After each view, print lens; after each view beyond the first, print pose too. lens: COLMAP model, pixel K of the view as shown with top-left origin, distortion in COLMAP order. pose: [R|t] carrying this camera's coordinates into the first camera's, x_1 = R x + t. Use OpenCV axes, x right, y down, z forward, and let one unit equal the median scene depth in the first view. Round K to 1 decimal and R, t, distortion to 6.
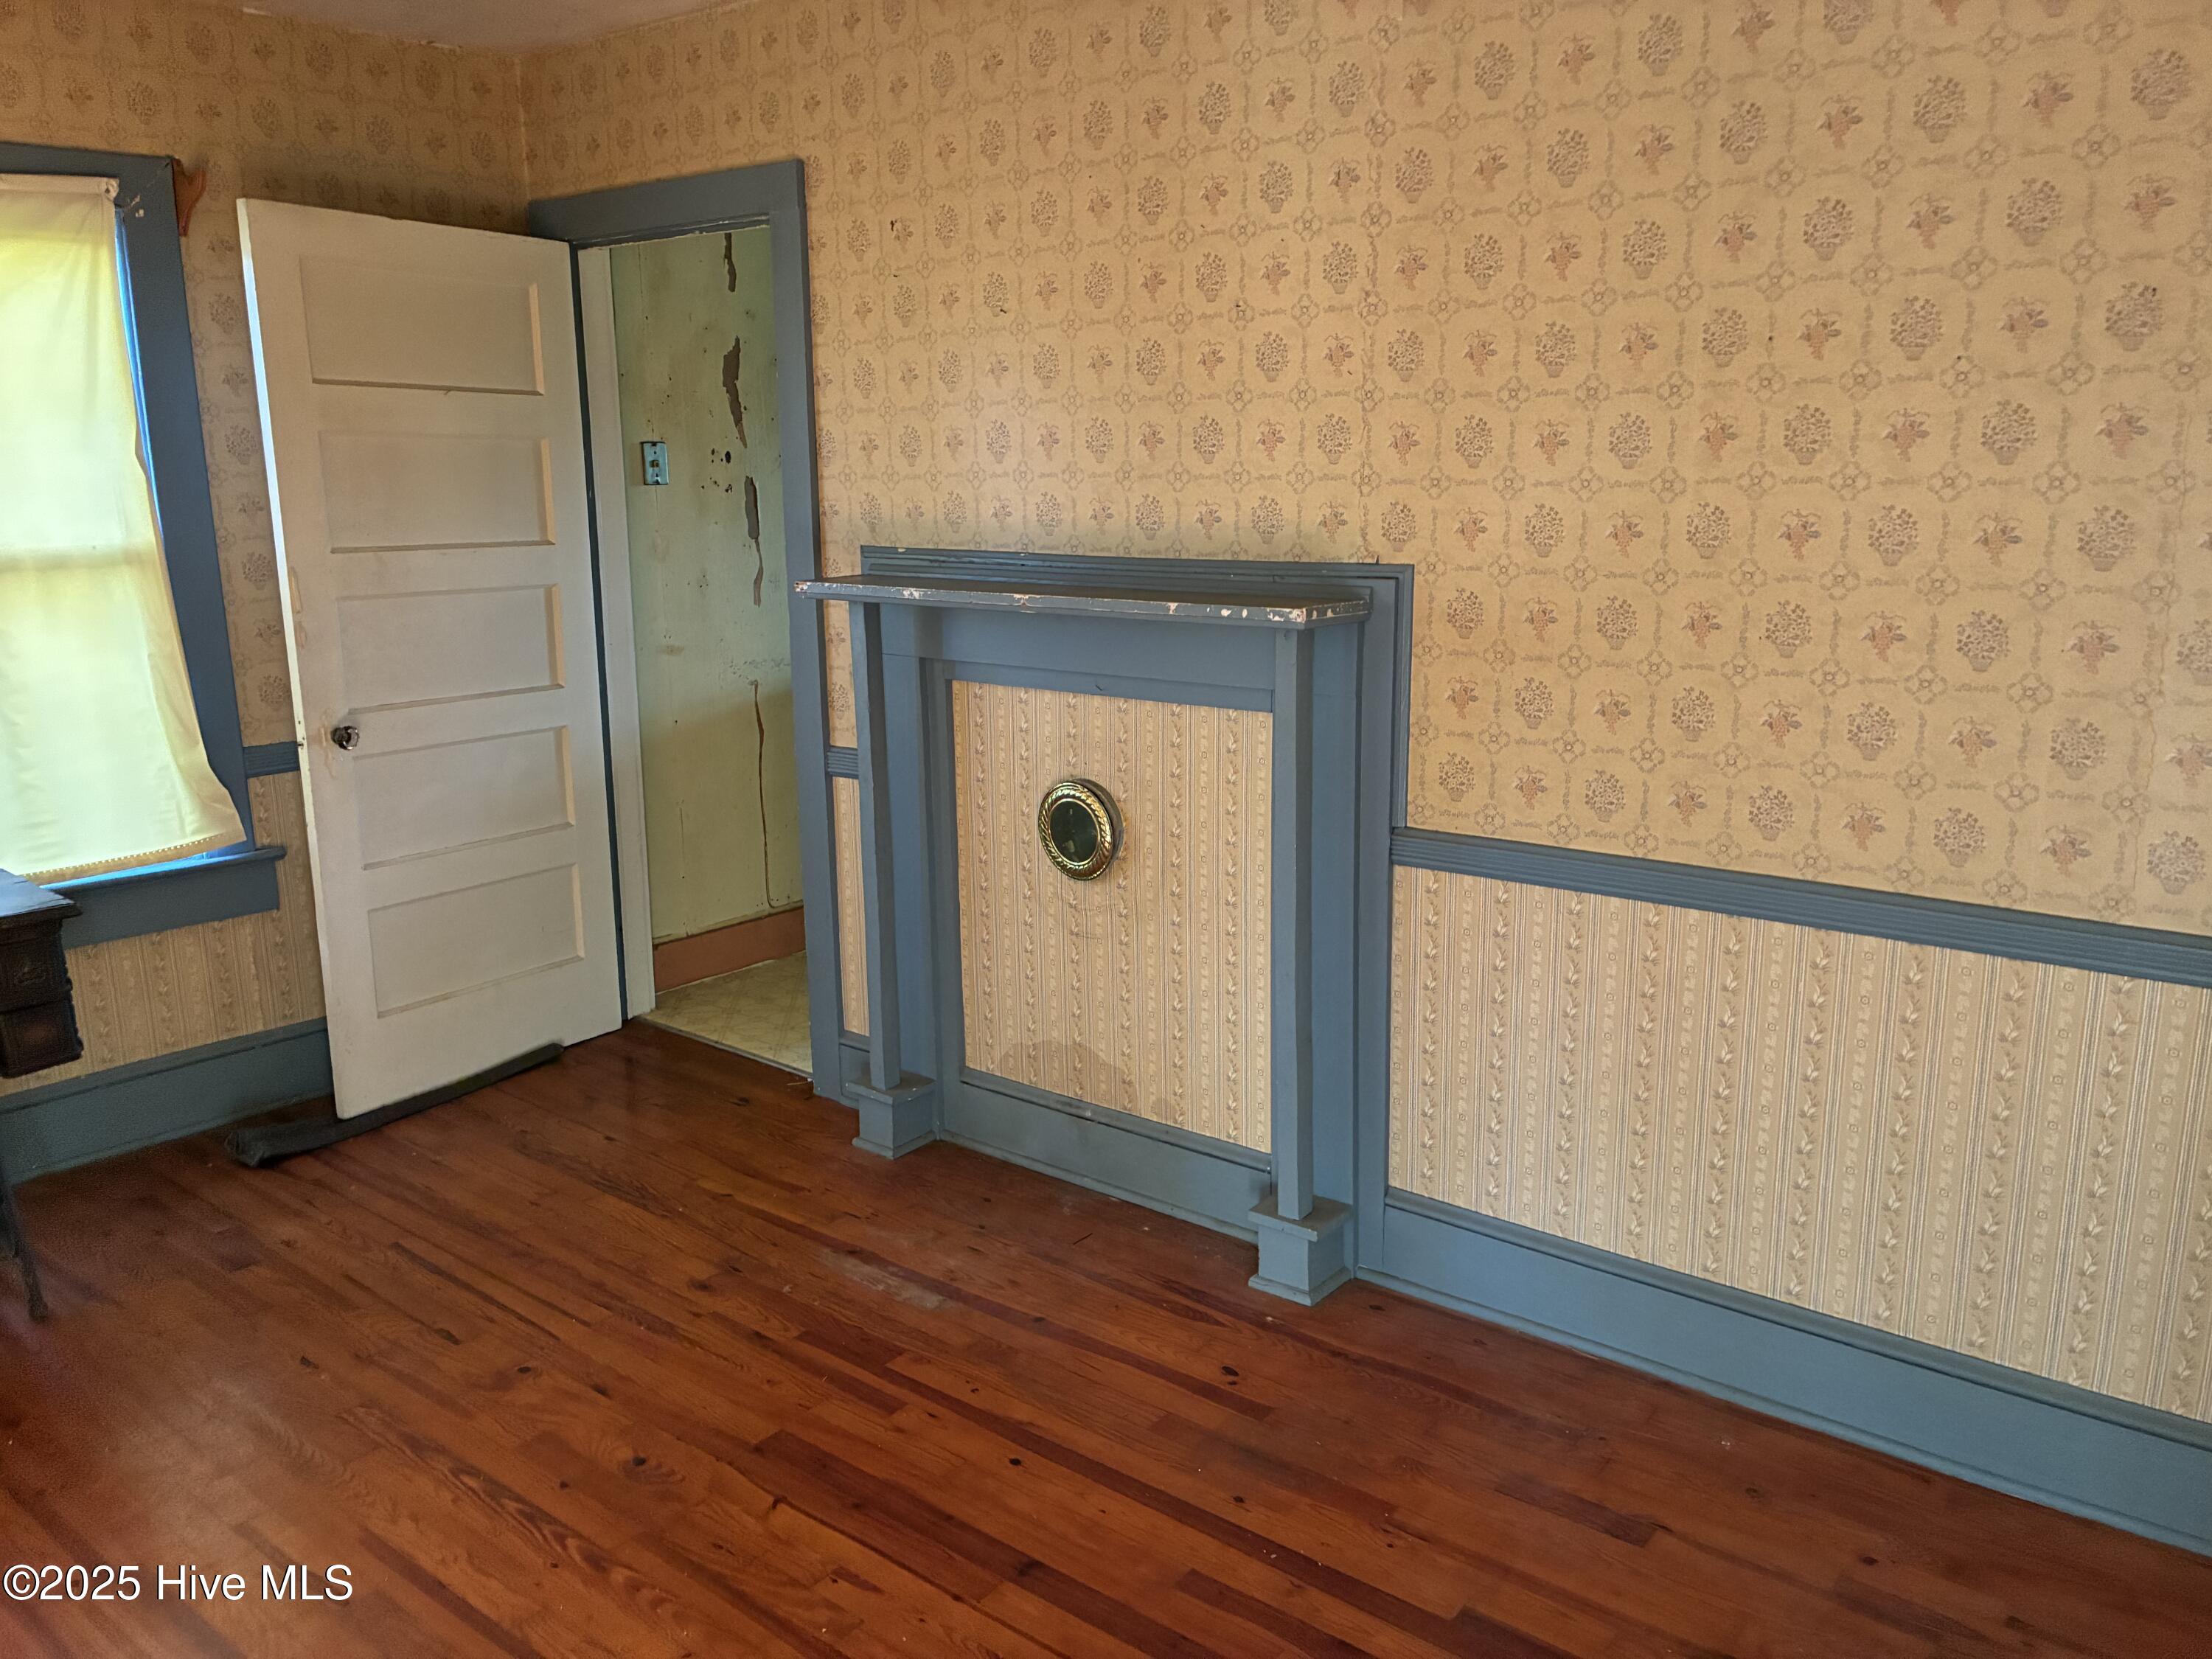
lens RADIAL K [[1678.8, 0, 1116.7], [0, 1678.8, 824.3], [0, 0, 1]] dist [0.049718, -0.067955]
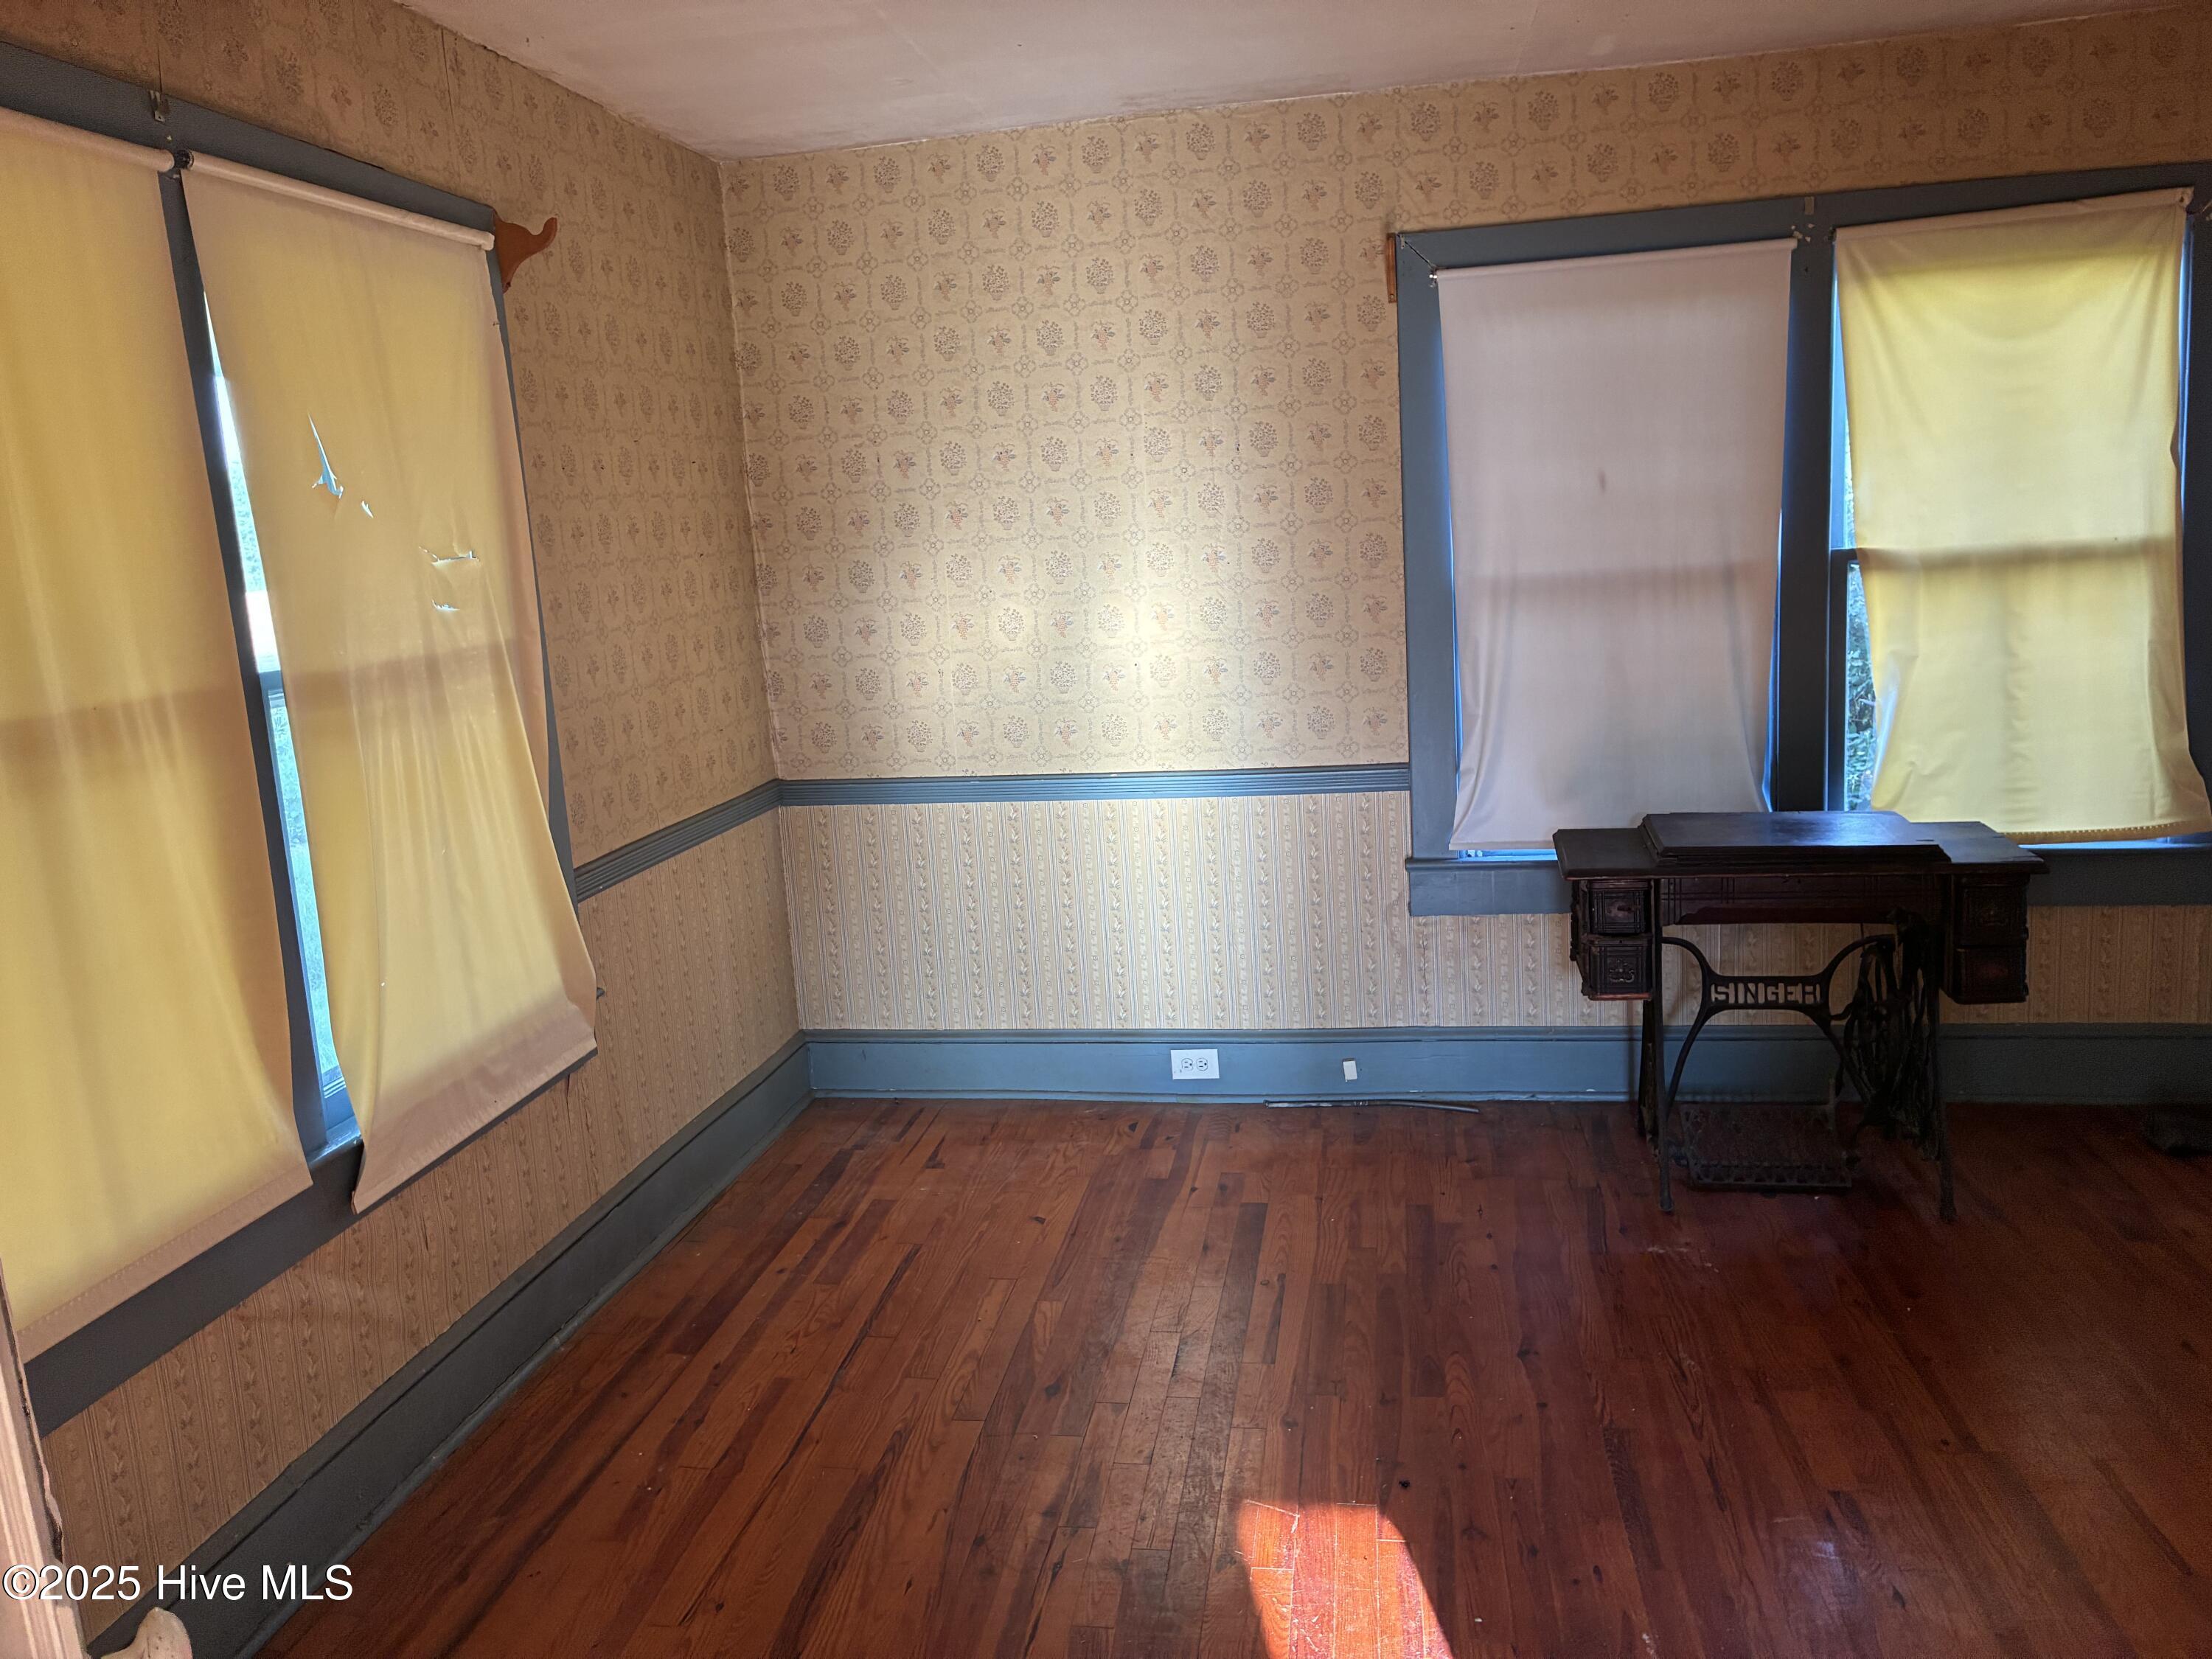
lens RADIAL K [[1678.8, 0, 1106.9], [0, 1678.8, 814.1], [0, 0, 1]] dist [0.049718, -0.067955]
pose [[0.491942, 0.126804, -0.861344, 0.025593], [-0.132010, 0.988762, 0.070167, 0.015643], [0.860562, 0.079188, 0.503153, -0.068249]]
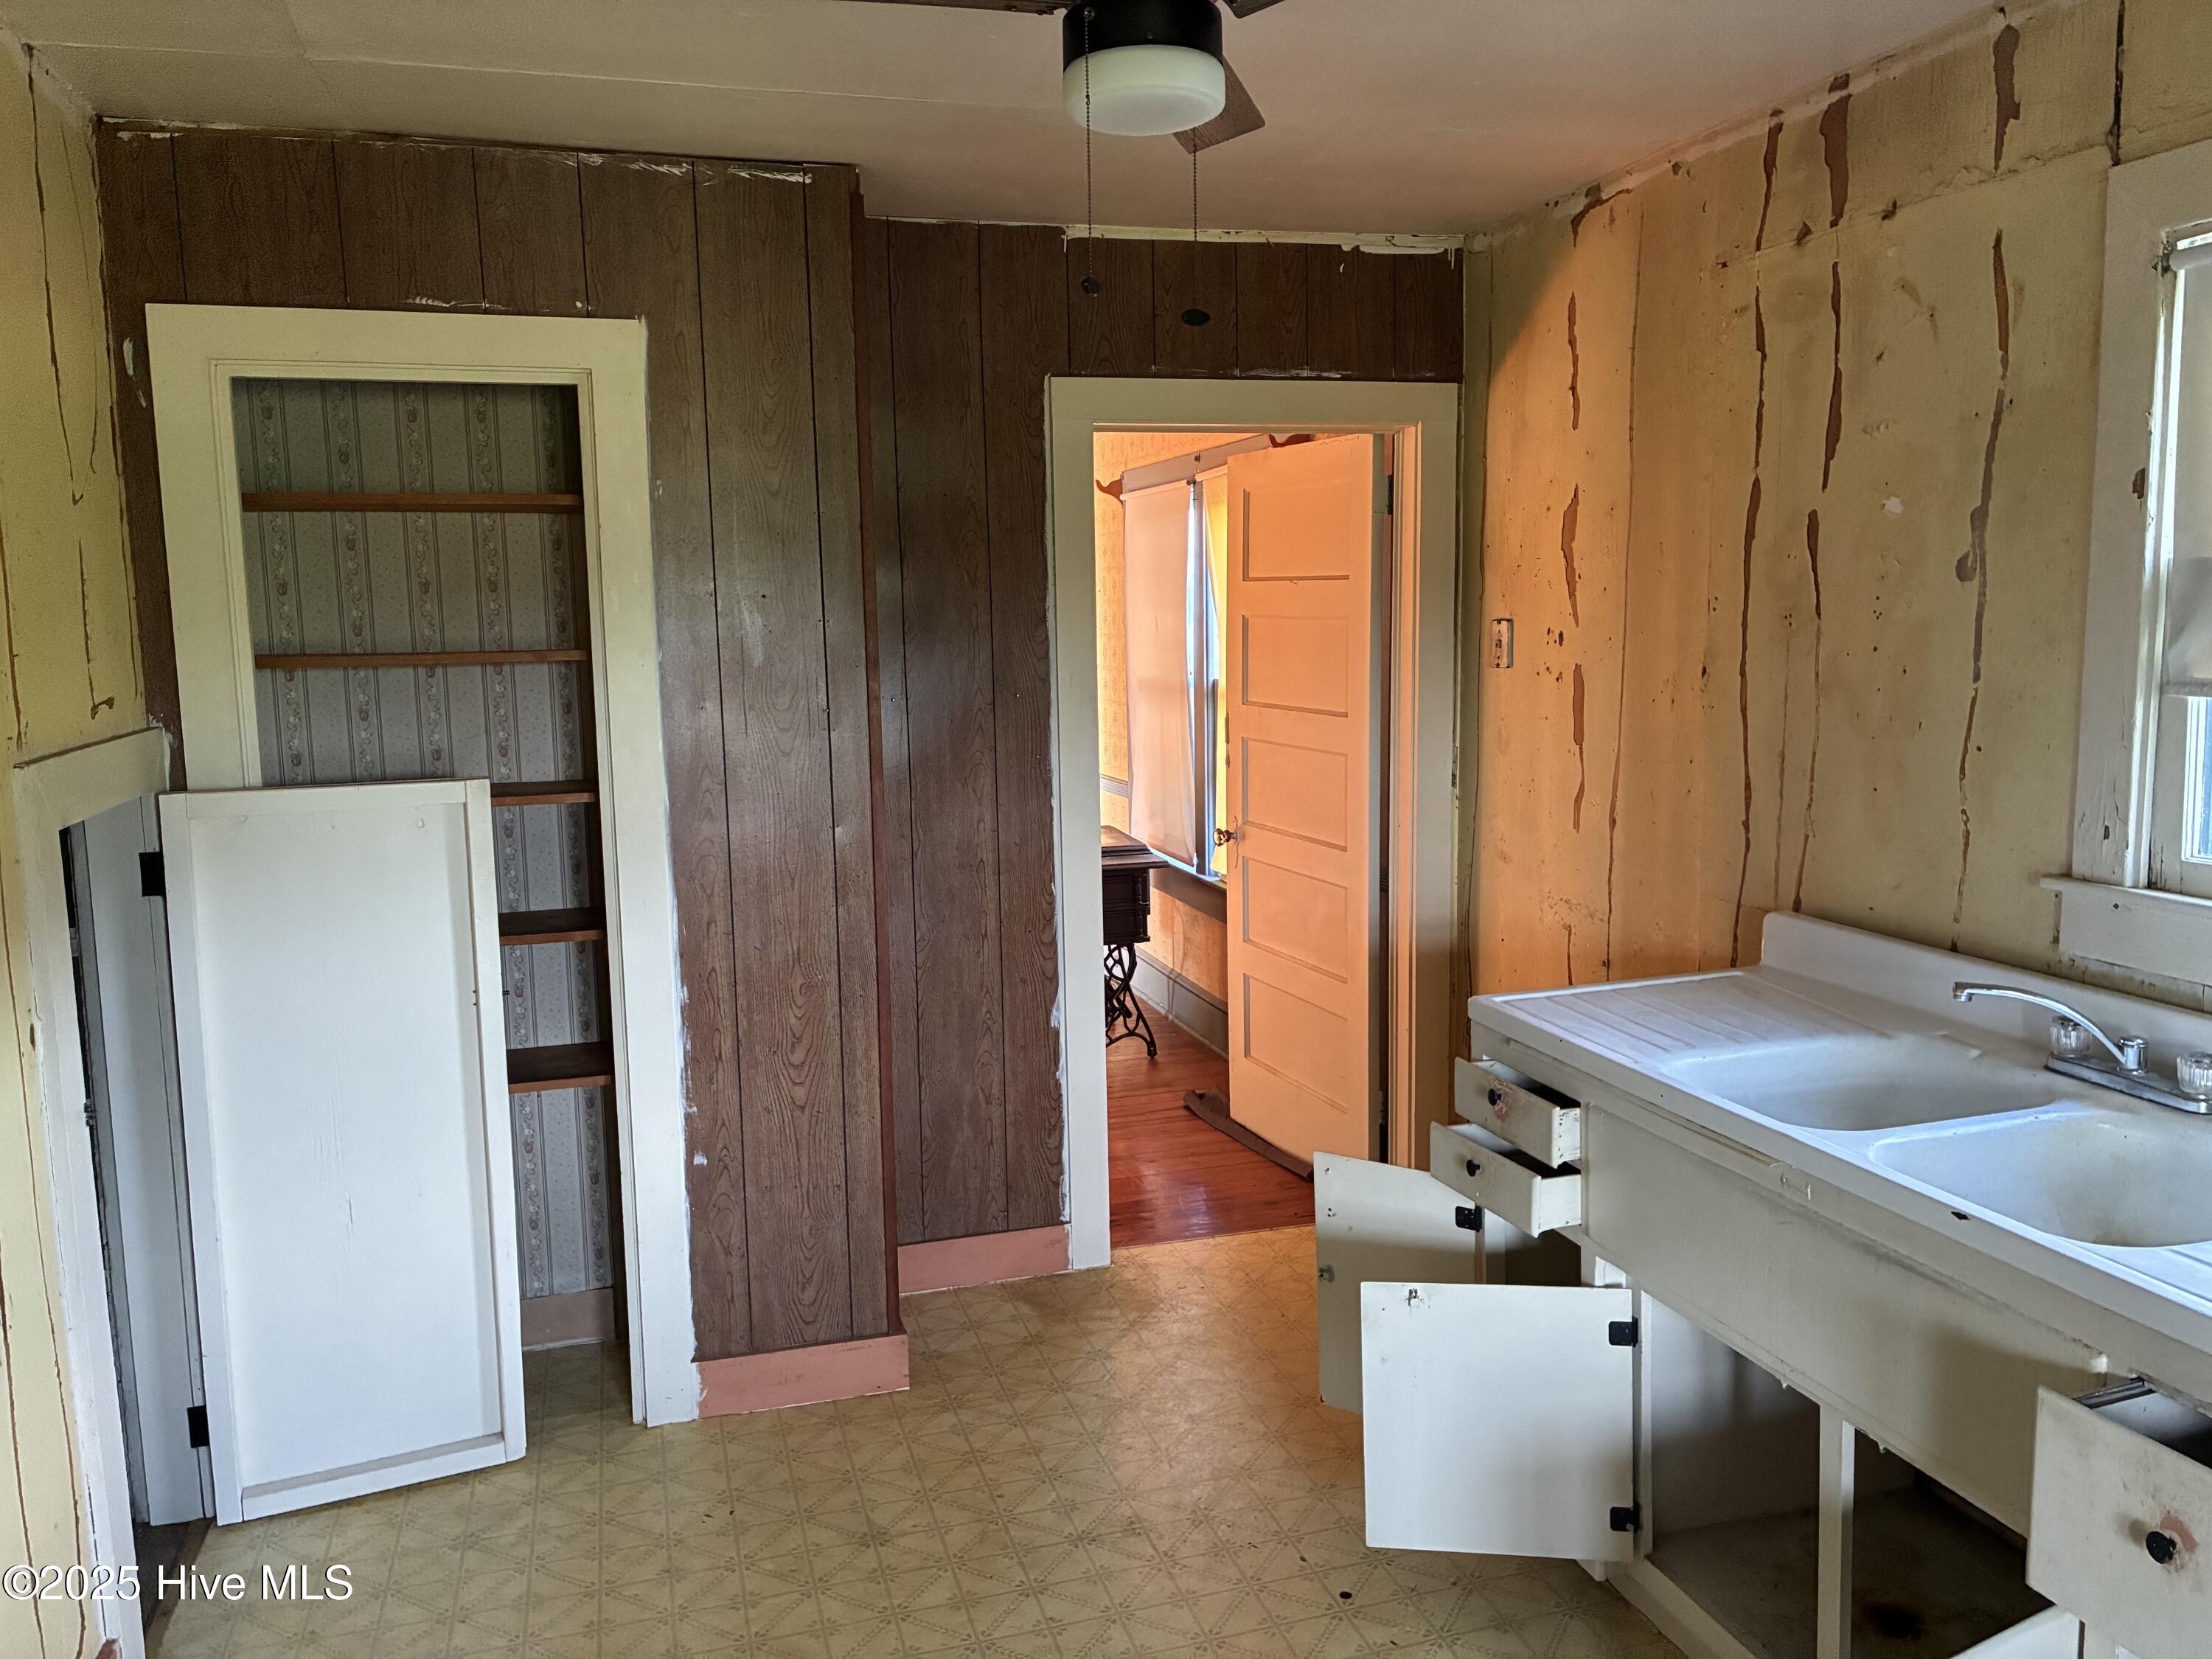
lens RADIAL K [[1678.8, 0, 1100.1], [0, 1678.8, 815.8], [0, 0, 1]] dist [0.049718, -0.067955]
pose [[-0.540886, 0.130949, -0.830840, 0.664421], [-0.156798, 0.954791, 0.252563, -0.367795], [0.826351, 0.266882, -0.495901, 1.495758]]
